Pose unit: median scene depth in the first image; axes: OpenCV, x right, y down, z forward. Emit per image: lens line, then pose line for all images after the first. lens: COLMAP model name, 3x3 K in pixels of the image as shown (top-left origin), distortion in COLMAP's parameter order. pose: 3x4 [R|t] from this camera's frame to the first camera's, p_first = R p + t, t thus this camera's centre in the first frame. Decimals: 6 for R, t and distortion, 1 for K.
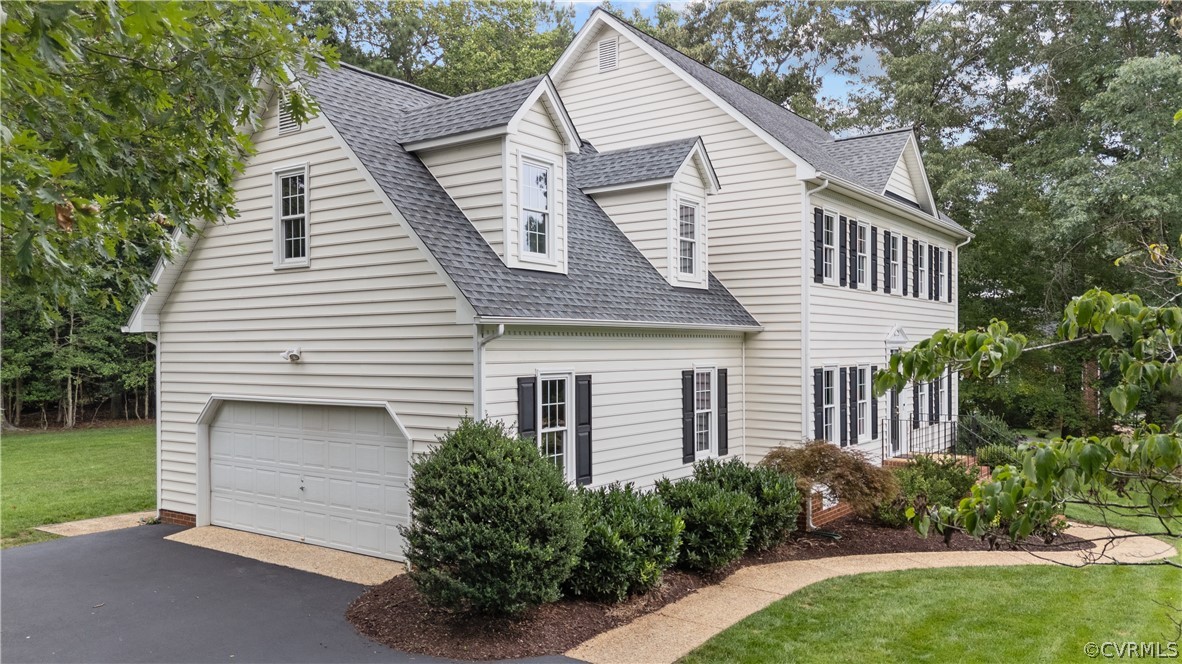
lens RADIAL K [[907.4, 0, 583.0], [0, 907.4, 332.0], [0, 0, 1]] dist [0.096421, -0.189074]
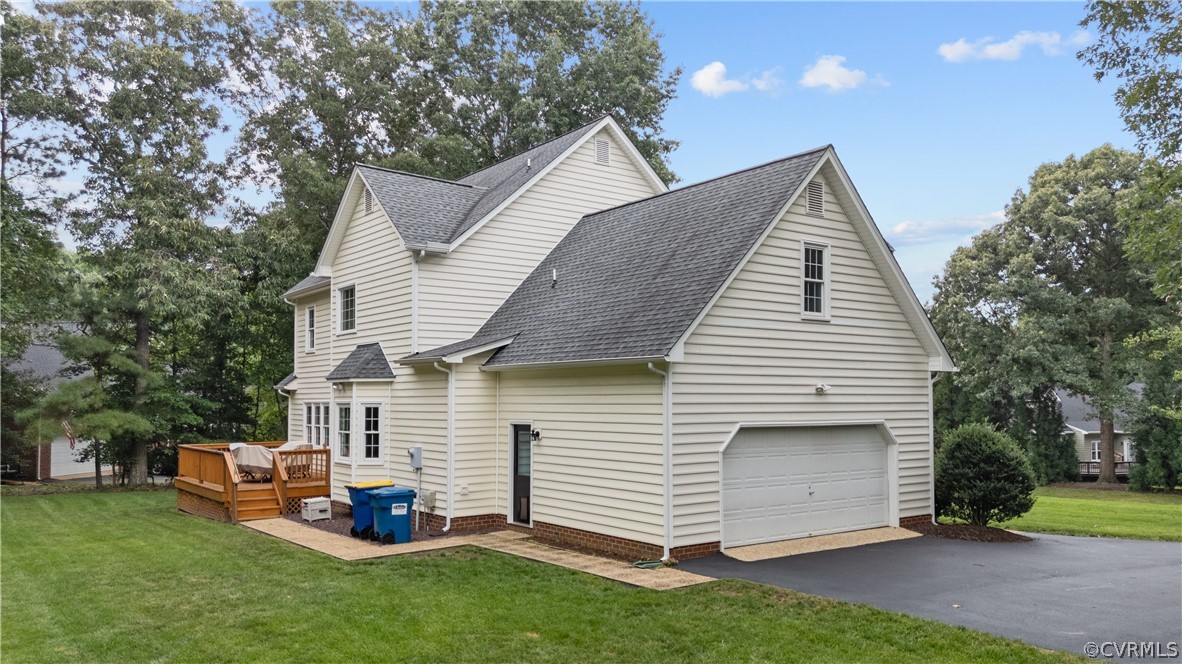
lens RADIAL K [[907.4, 0, 583.0], [0, 907.4, 332.0], [0, 0, 1]] dist [0.096421, -0.189074]
pose [[0.295637, 0.068064, 0.952872, -1.625147], [-0.019646, 0.997681, -0.065170, 0.036505], [-0.955098, 0.000546, 0.296289, 0.928202]]
